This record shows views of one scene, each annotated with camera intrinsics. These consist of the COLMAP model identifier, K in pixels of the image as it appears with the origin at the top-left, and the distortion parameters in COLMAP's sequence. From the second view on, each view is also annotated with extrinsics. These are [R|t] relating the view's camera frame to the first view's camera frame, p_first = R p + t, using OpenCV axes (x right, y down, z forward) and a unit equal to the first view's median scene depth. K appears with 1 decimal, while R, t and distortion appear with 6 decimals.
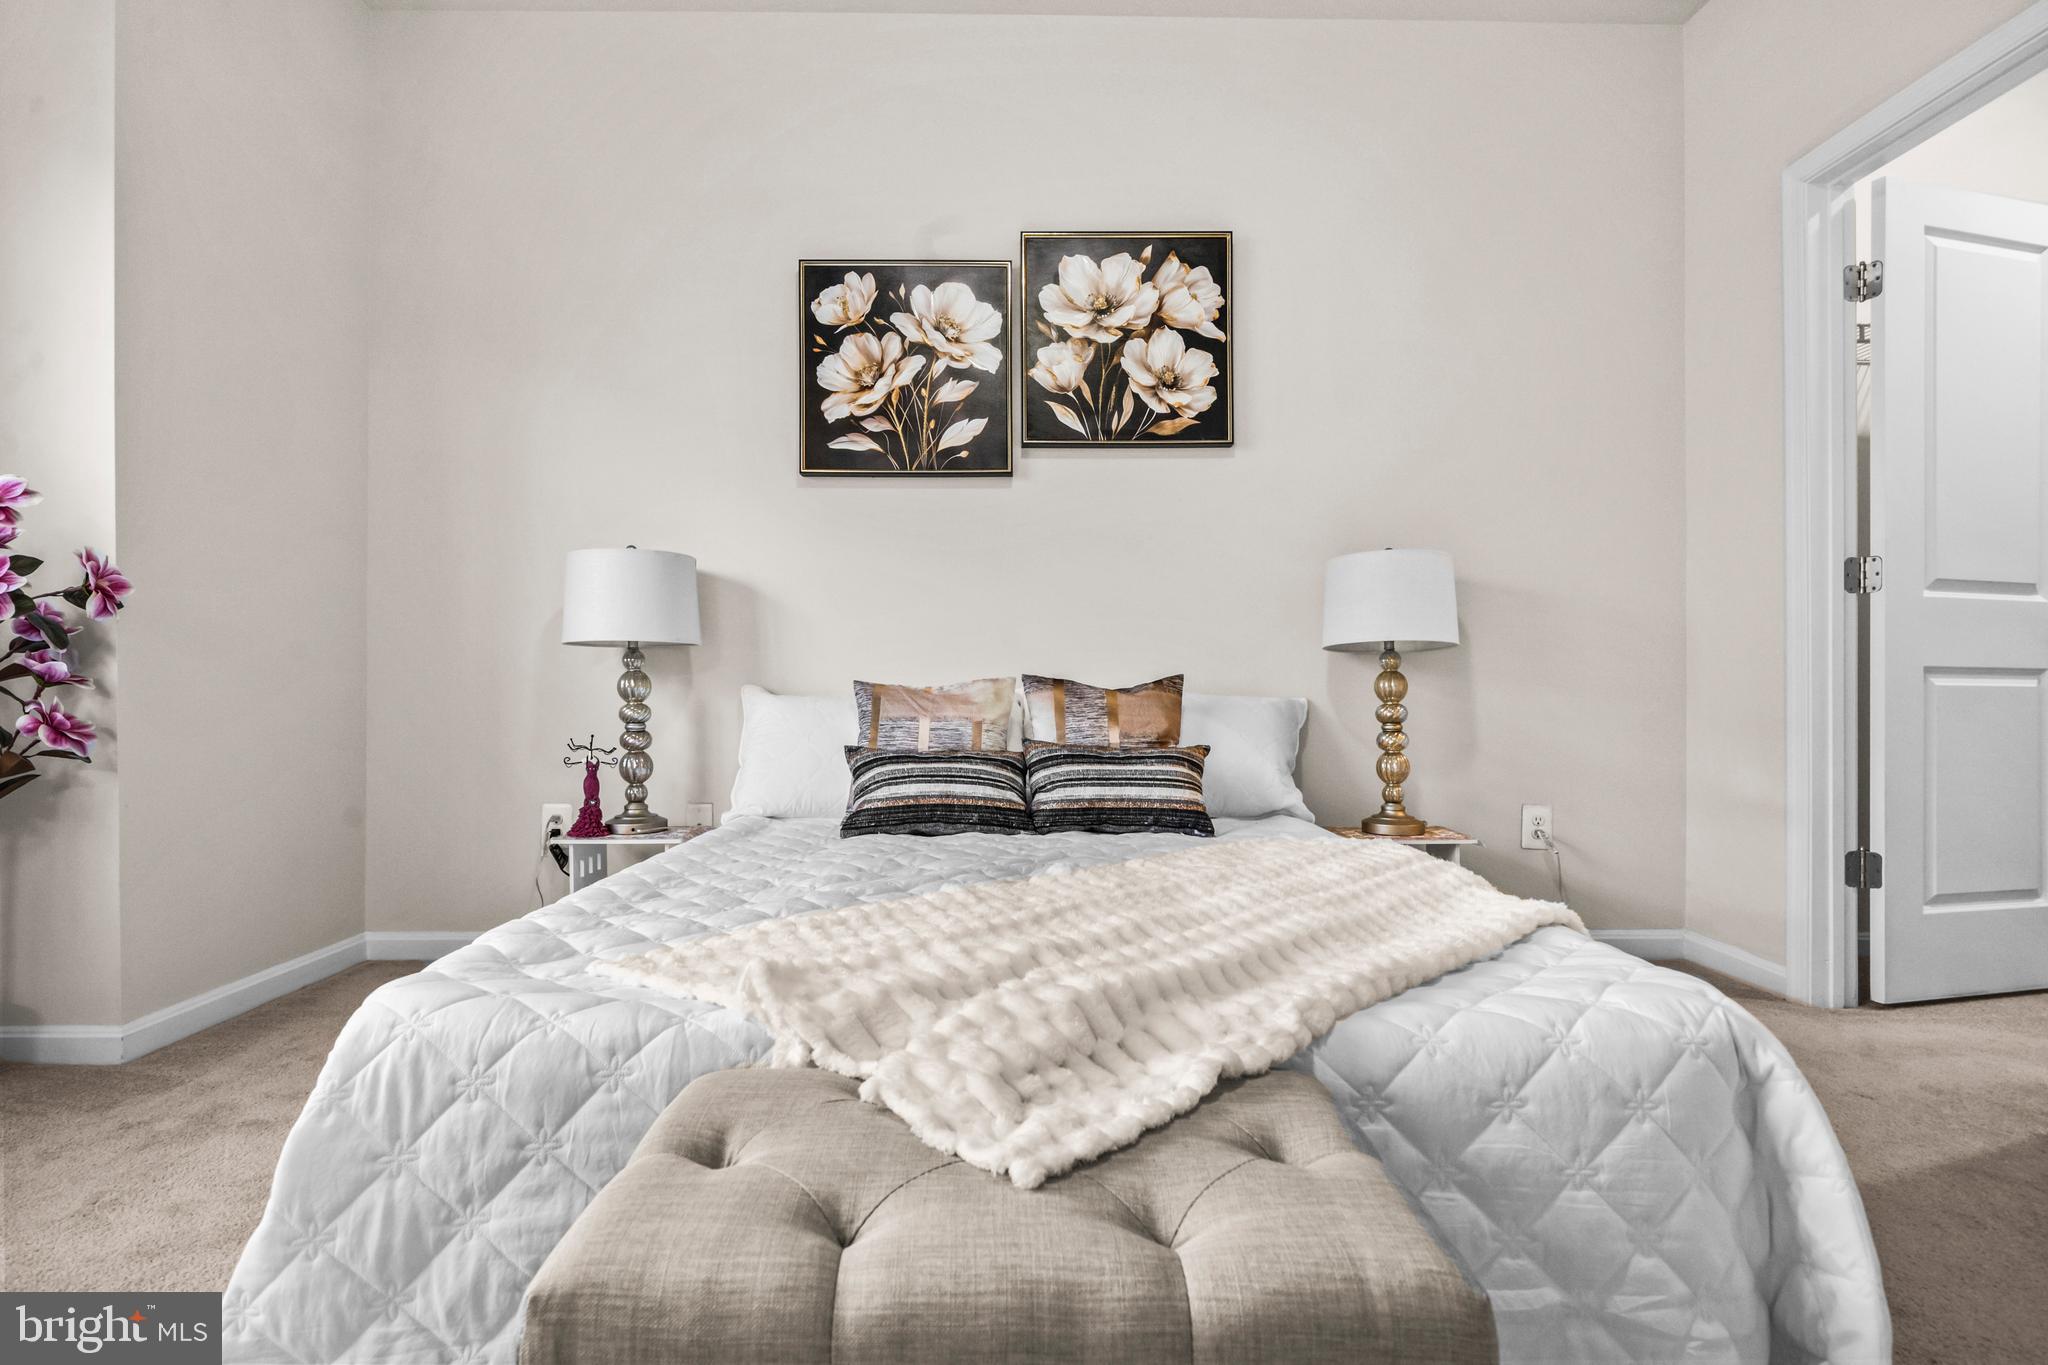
lens RADIAL K [[1072.8, 0, 1020.0], [0, 1072.8, 686.5], [0, 0, 1]] dist [-0.000660, 0.000245]
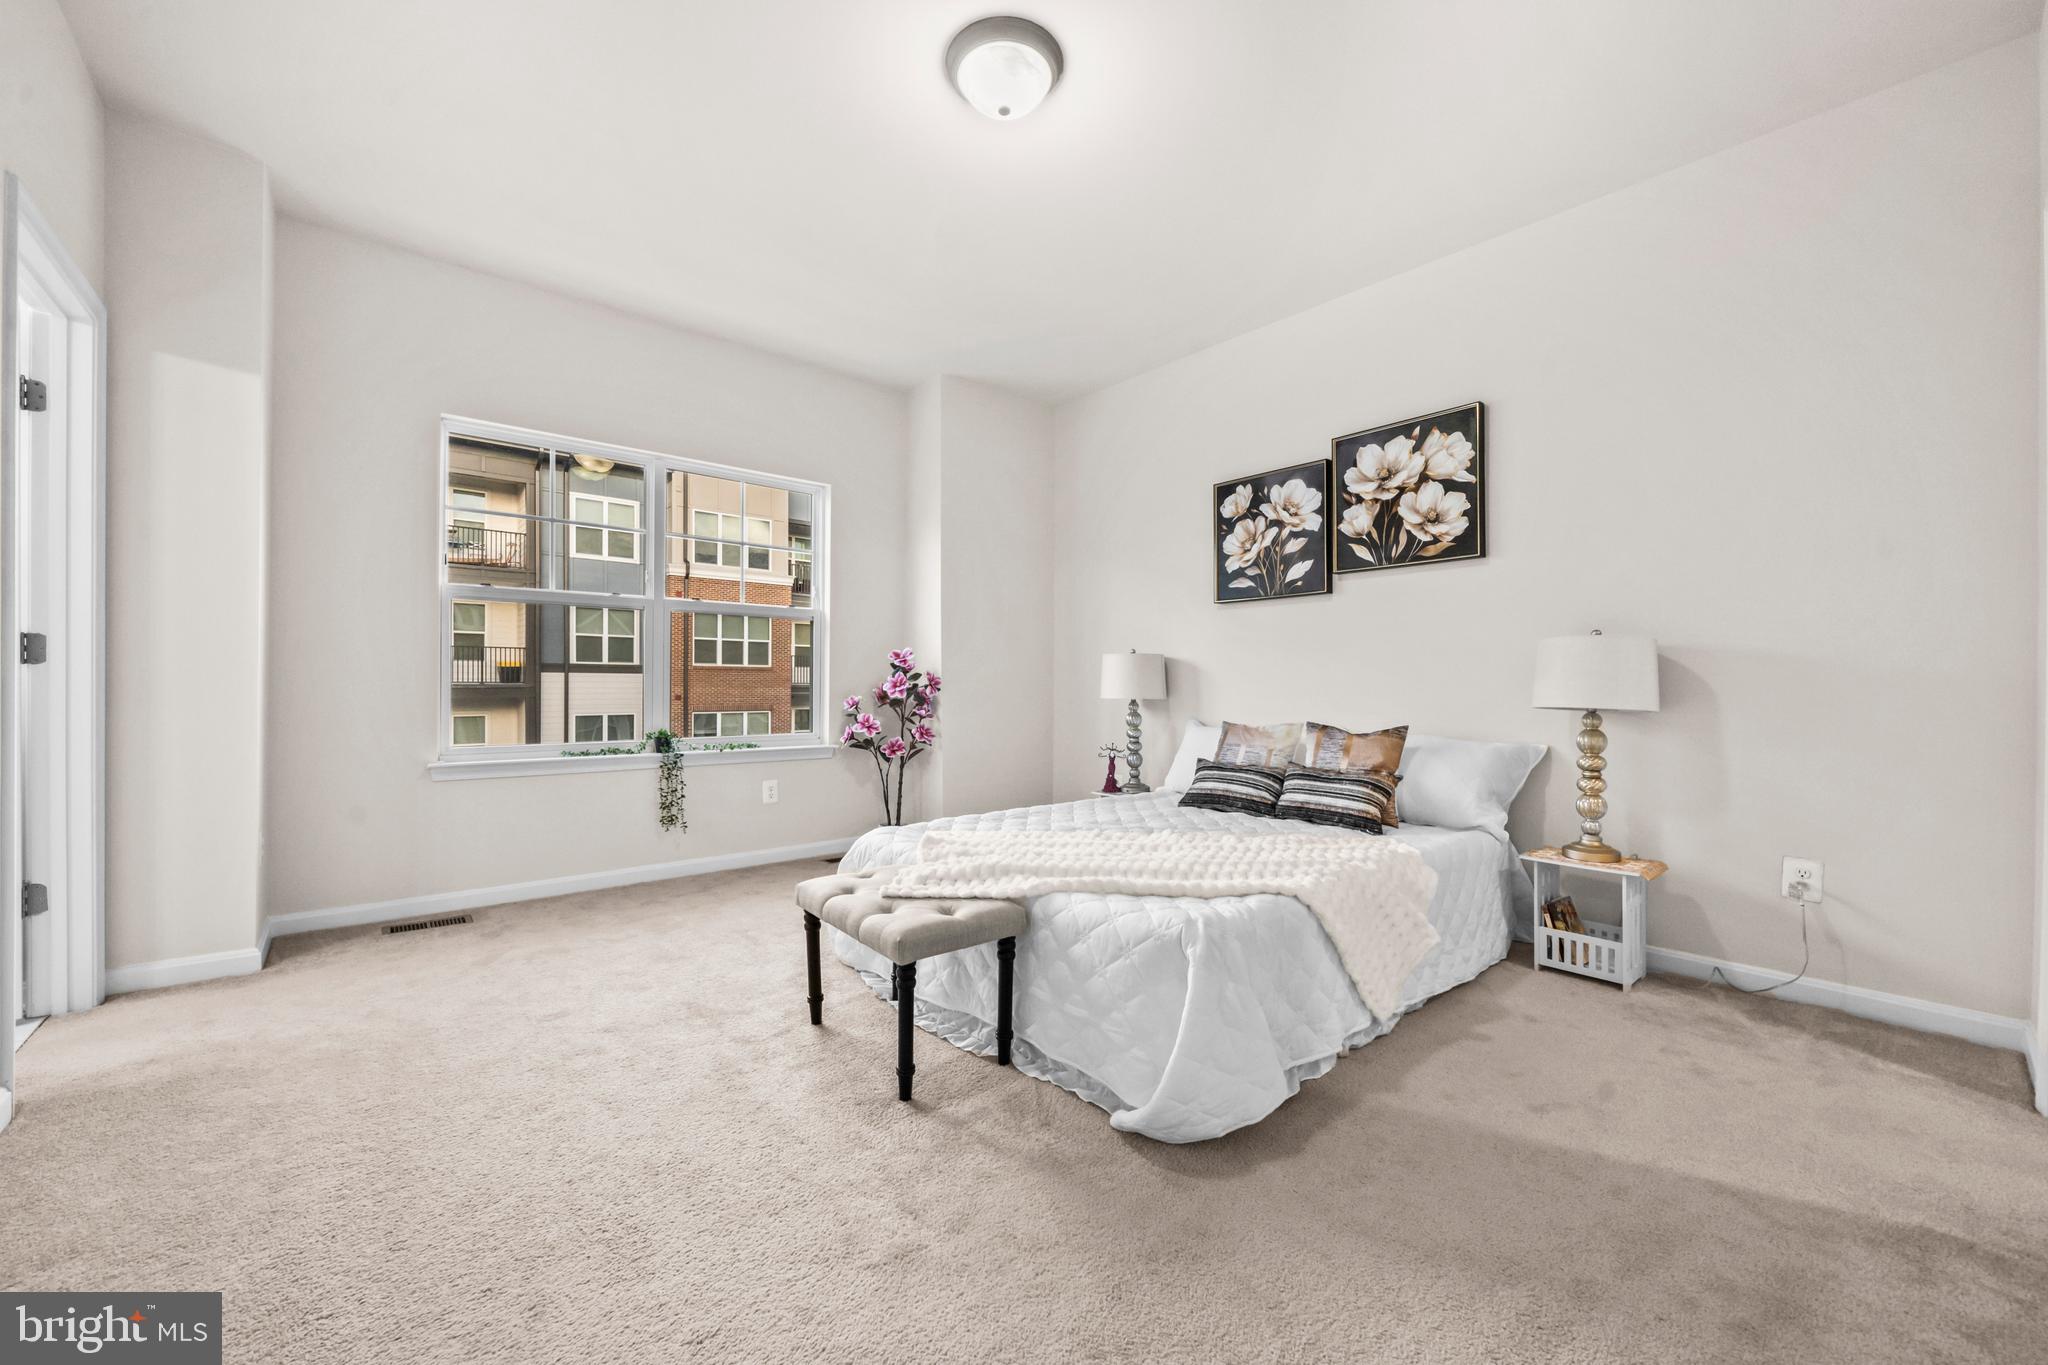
lens RADIAL K [[792.5, 0, 1024.0], [0, 792.5, 680.3], [0, 0, 1]] dist [-0.000086, -0.000098]
pose [[0.642338, -0.000780, -0.766421, 0.604715], [0.002831, 0.999995, 0.001354, -0.071553], [0.766416, -0.003039, 0.642337, -0.098854]]
